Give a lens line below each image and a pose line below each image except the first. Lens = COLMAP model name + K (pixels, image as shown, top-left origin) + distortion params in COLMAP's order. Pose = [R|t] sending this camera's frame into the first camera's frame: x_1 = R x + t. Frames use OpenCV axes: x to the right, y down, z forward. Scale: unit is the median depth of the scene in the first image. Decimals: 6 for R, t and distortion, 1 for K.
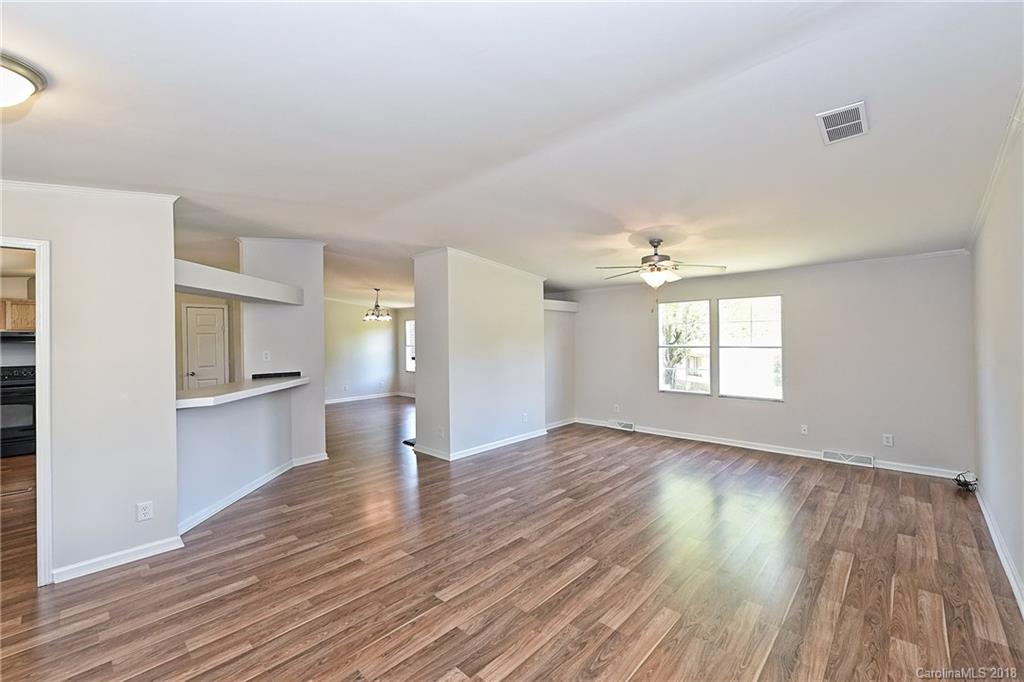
lens RADIAL K [[426.6, 0, 519.5], [0, 426.6, 337.2], [0, 0, 1]] dist [-0.000756, -0.000565]
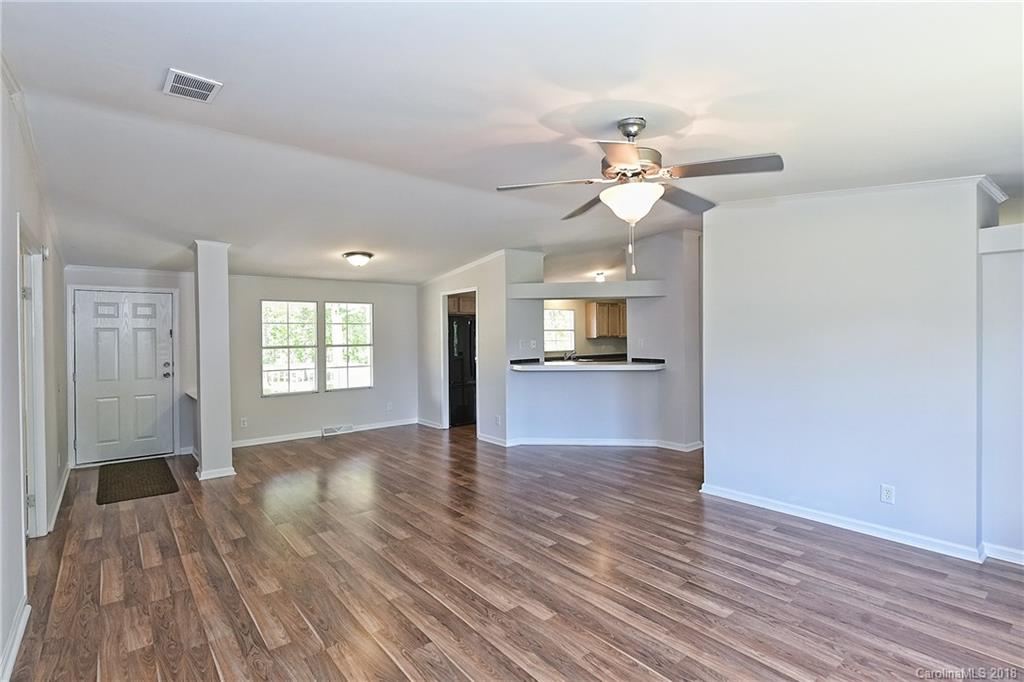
lens RADIAL K [[504.9, 0, 512.0], [0, 504.9, 341.0], [0, 0, 1]] dist [0.000865, 0.000370]
pose [[-0.155573, 0.029307, -0.987390, 1.059804], [0.014030, 0.999525, 0.027456, -0.005441], [0.987725, -0.009581, -0.155910, 1.134881]]
